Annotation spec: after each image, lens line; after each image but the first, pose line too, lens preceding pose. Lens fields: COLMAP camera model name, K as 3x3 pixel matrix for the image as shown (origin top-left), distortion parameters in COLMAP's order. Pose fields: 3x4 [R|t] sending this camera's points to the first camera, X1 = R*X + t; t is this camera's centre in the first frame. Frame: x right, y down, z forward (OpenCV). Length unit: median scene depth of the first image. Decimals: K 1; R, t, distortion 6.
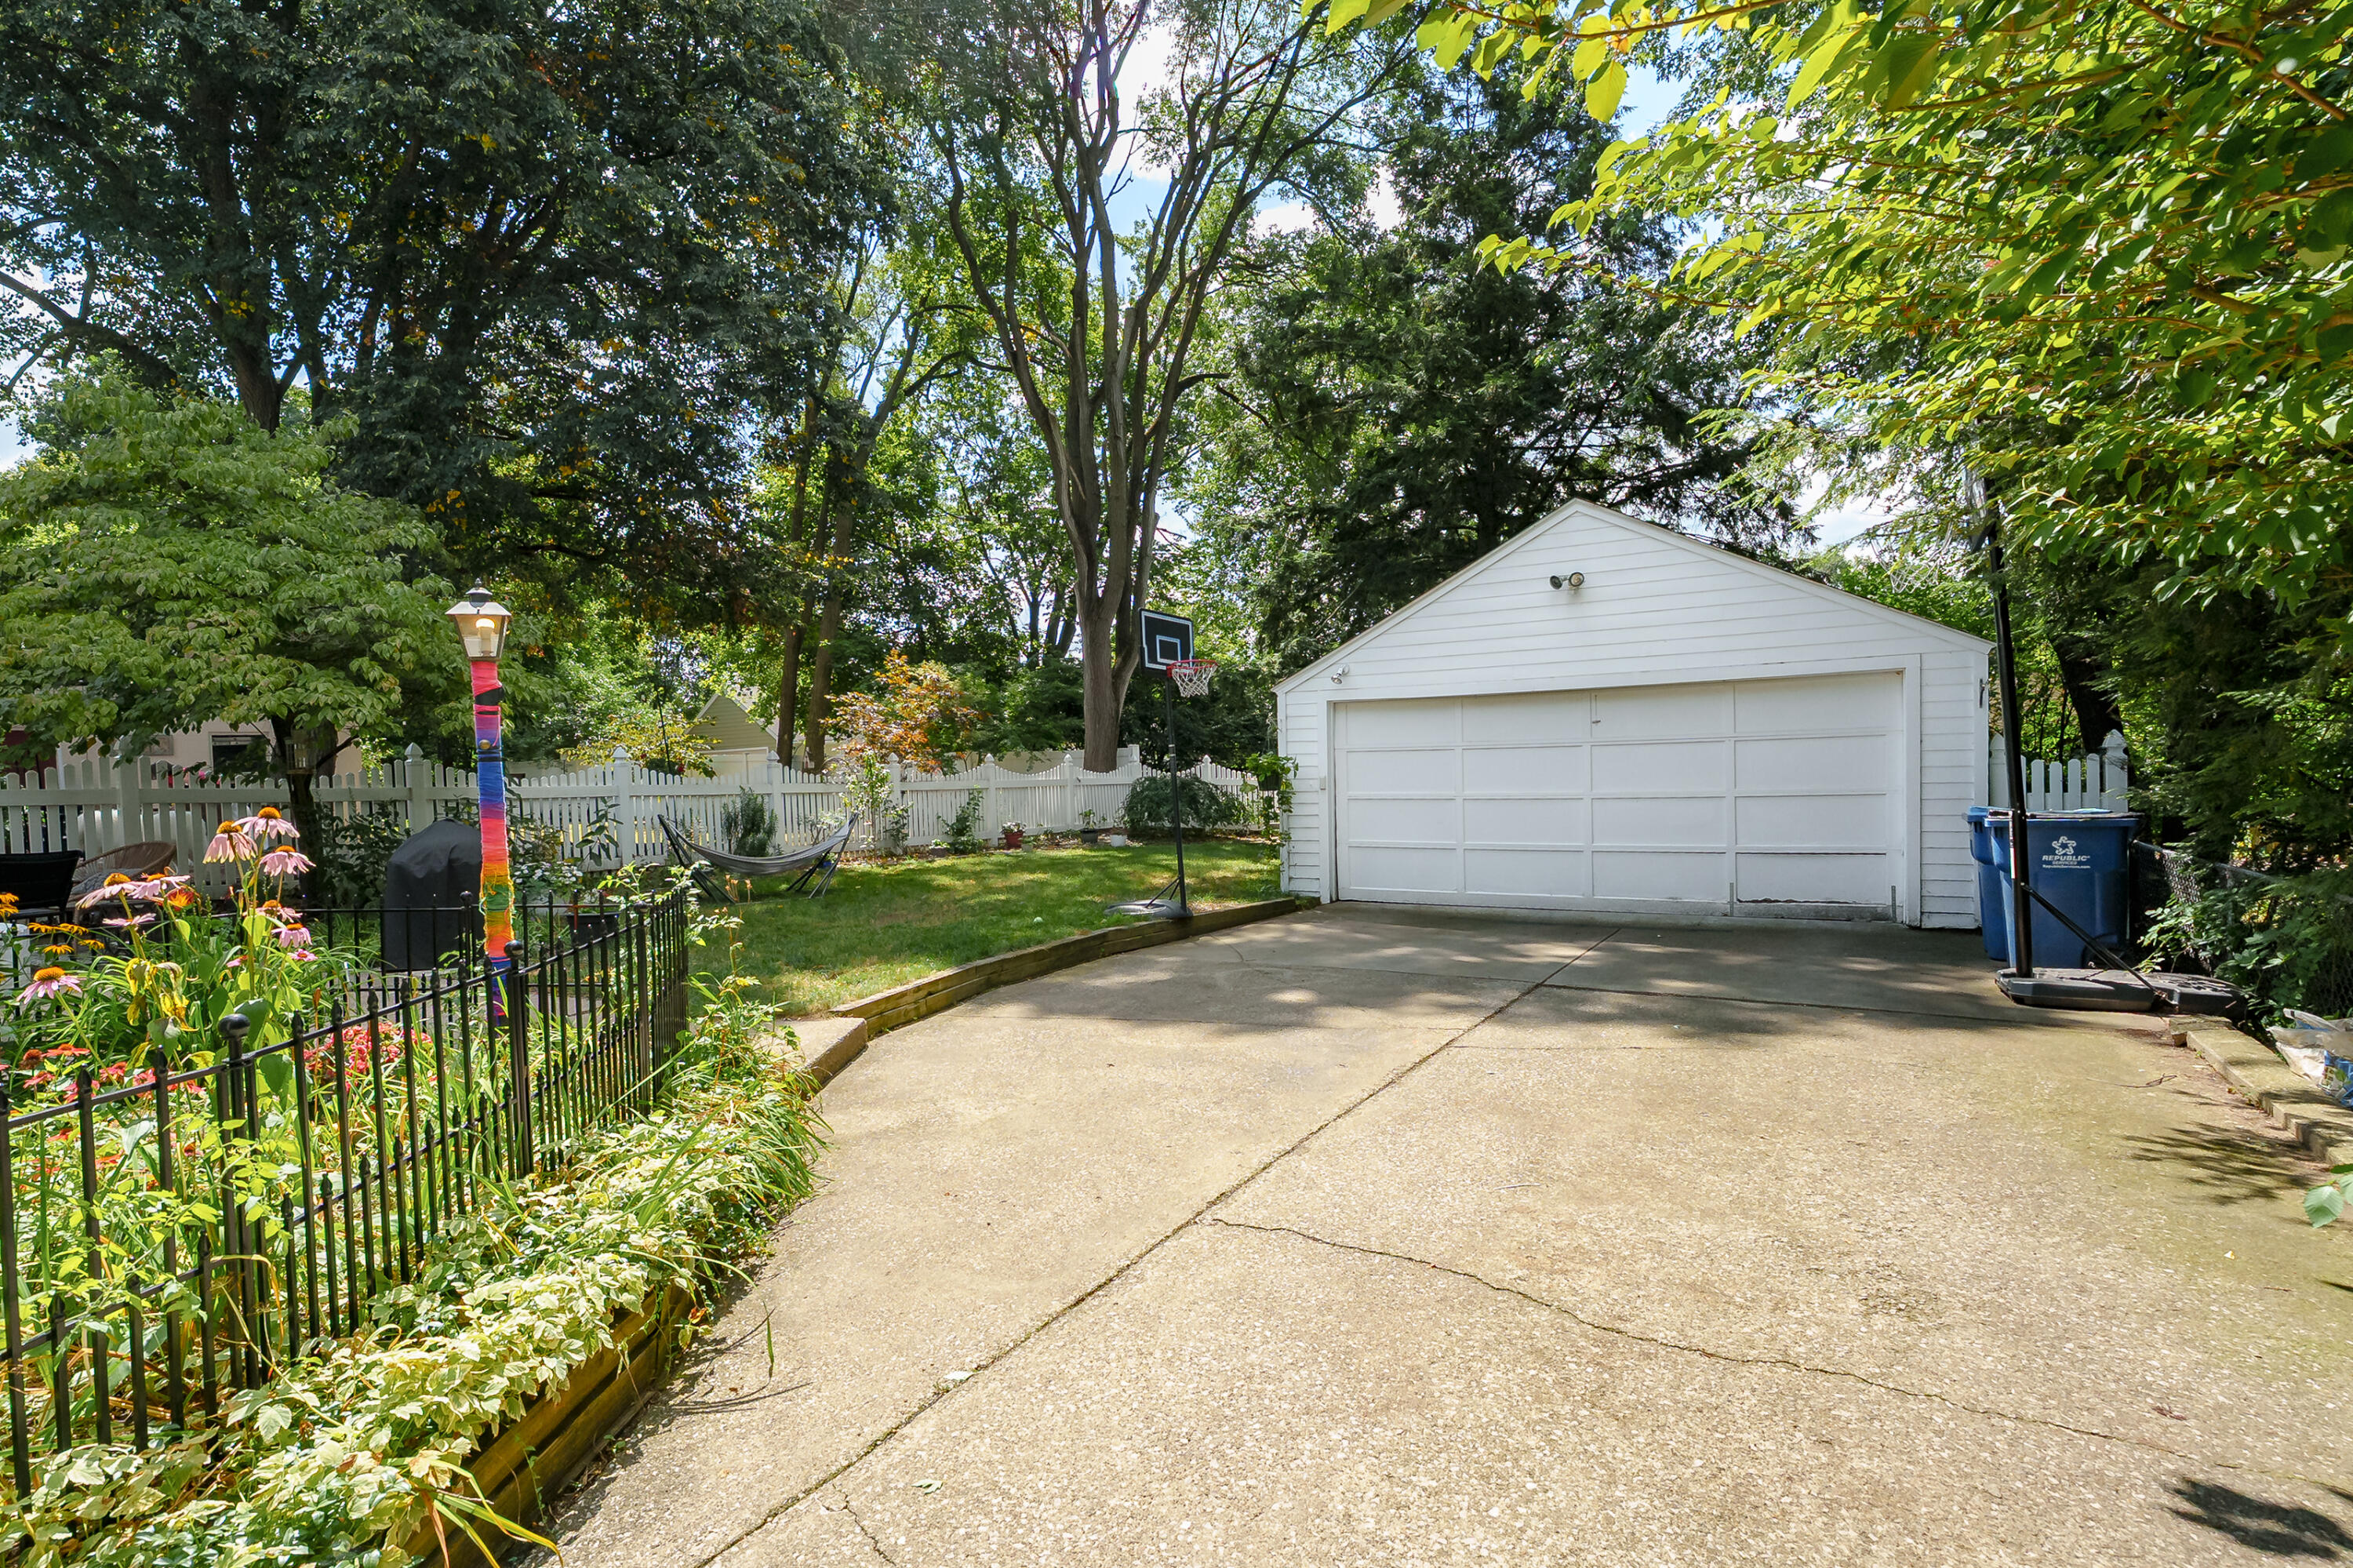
lens RADIAL K [[1066.5, 0, 1181.8], [0, 1066.5, 788.1], [0, 0, 1]] dist [-0.001825, 0.000971]
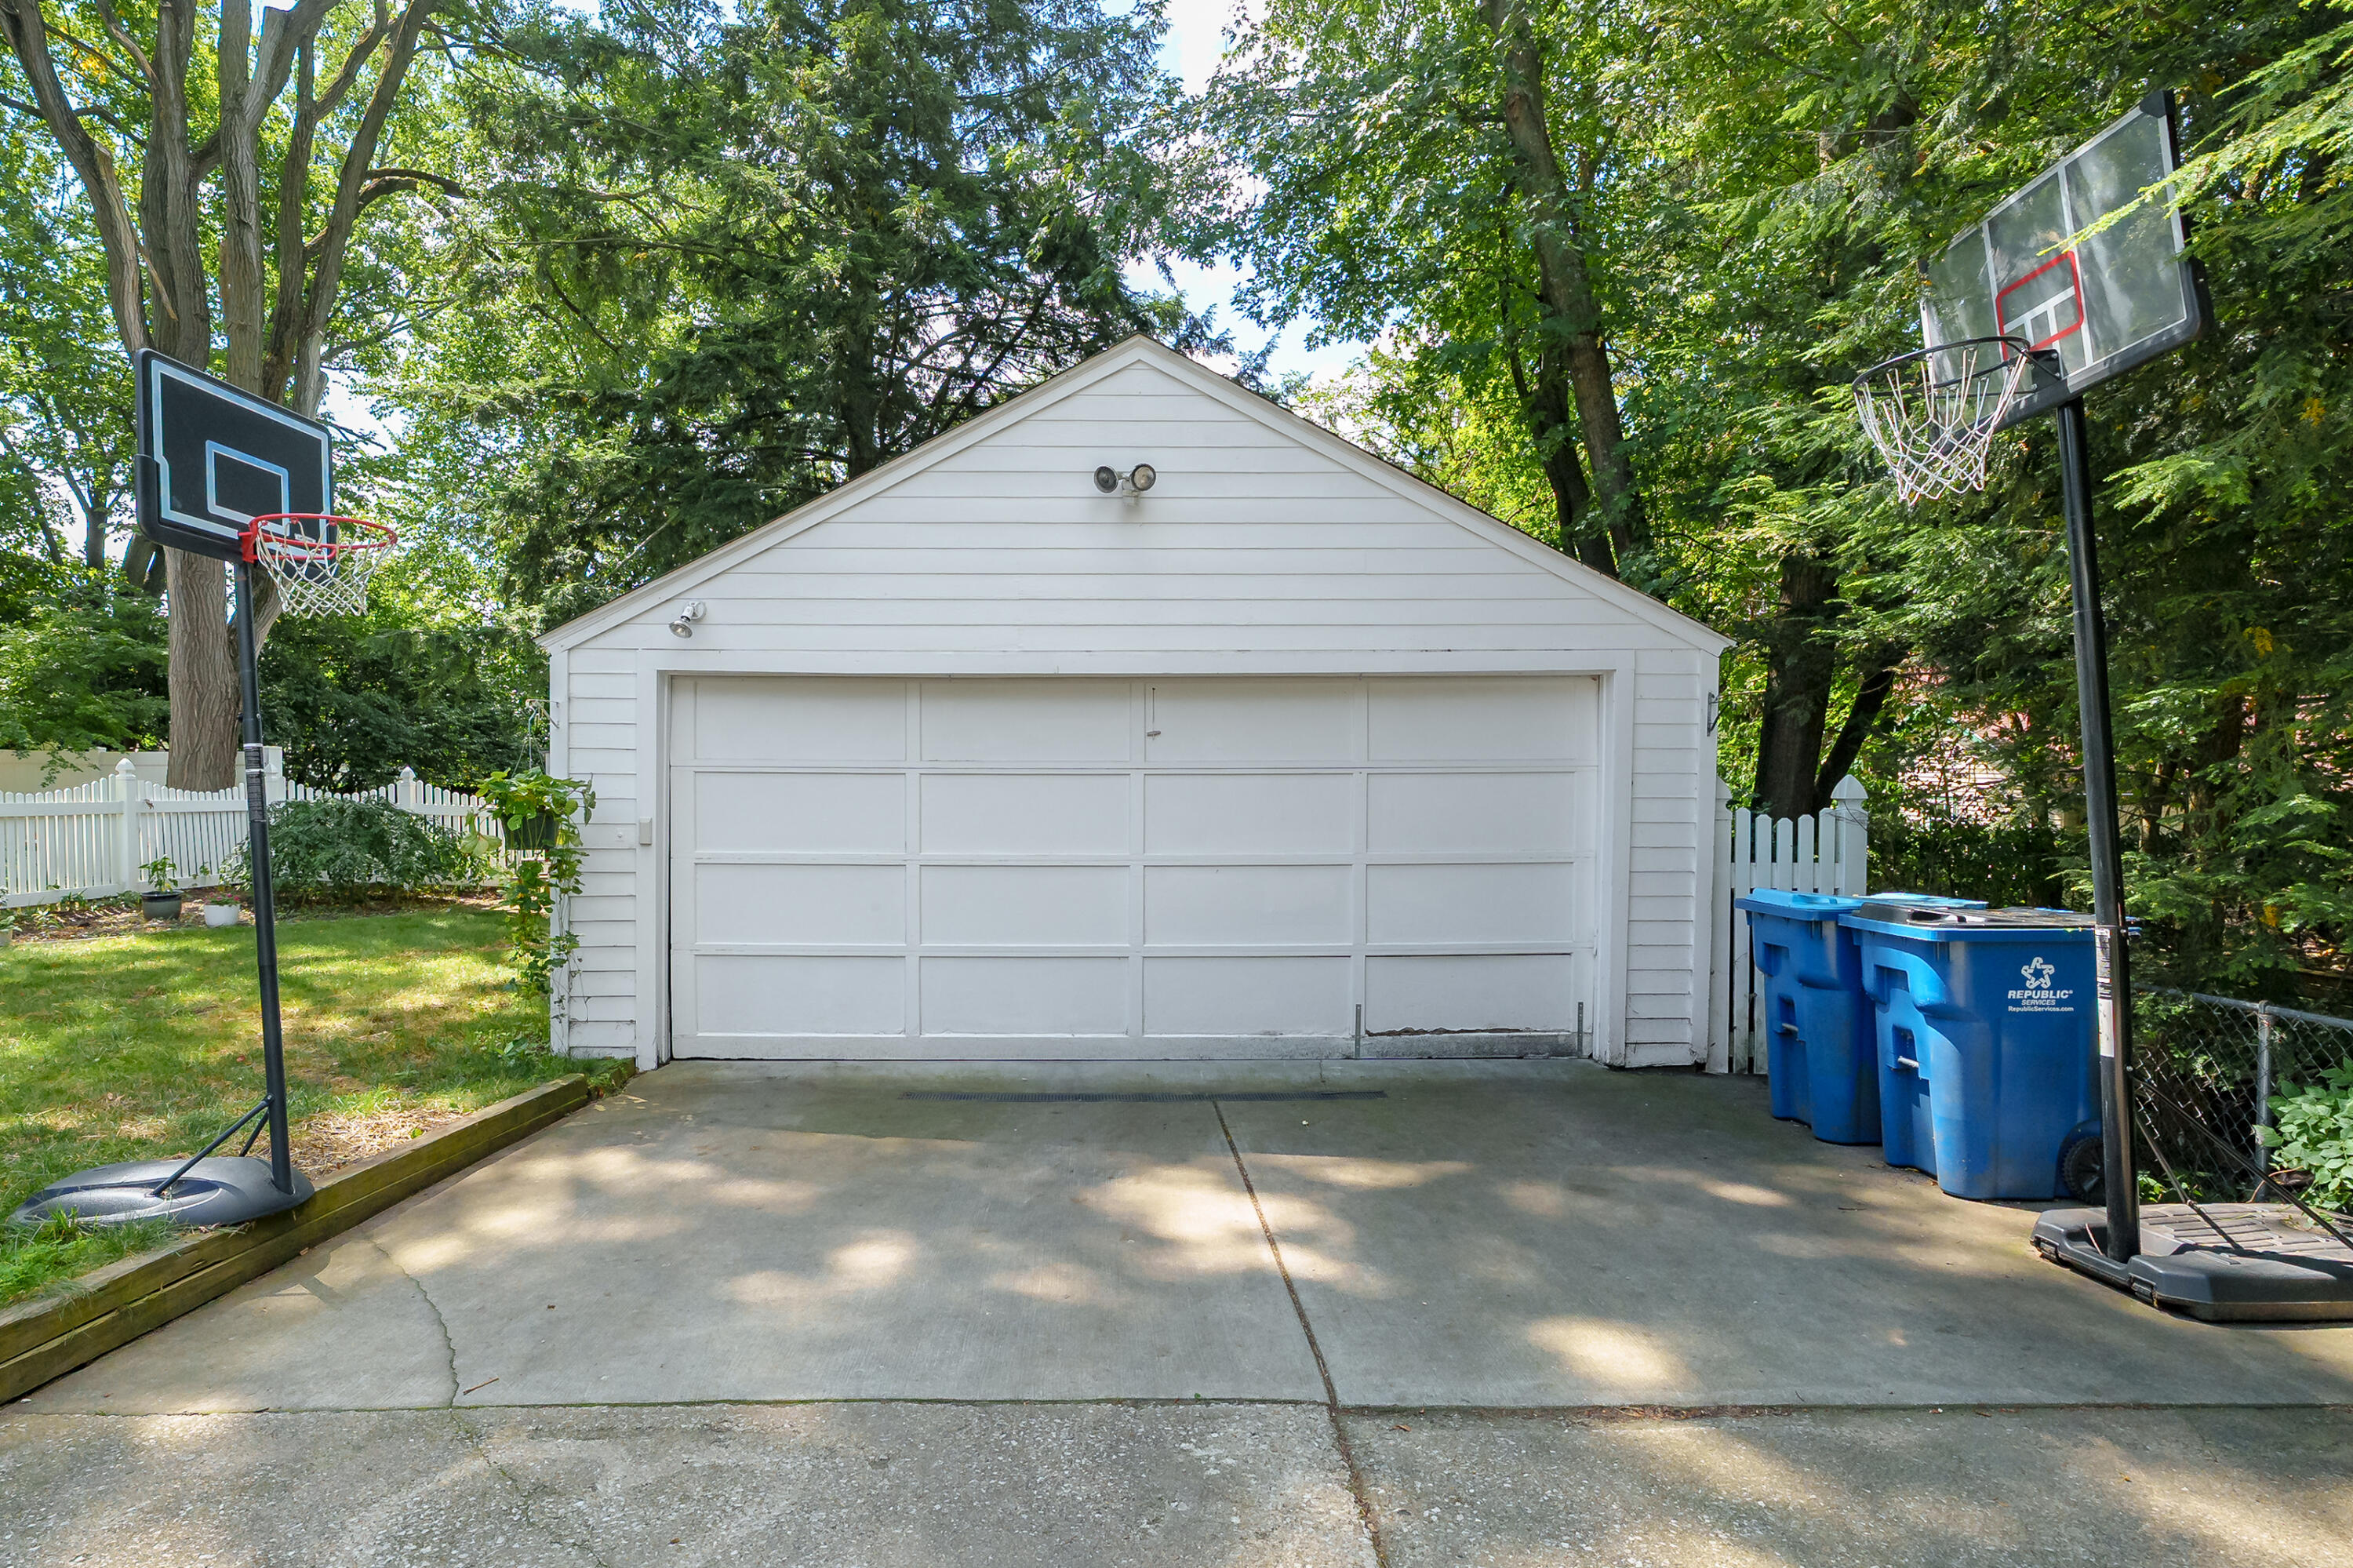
lens RADIAL K [[1226.7, 0, 1099.5], [0, 1226.7, 804.5], [0, 0, 1]] dist [-0.002038, 0.000441]
pose [[0.862827, 0.014475, 0.505292, 0.022539], [-0.011242, 0.999892, -0.009446, -0.014369], [-0.505375, 0.002470, 0.862897, 0.369021]]
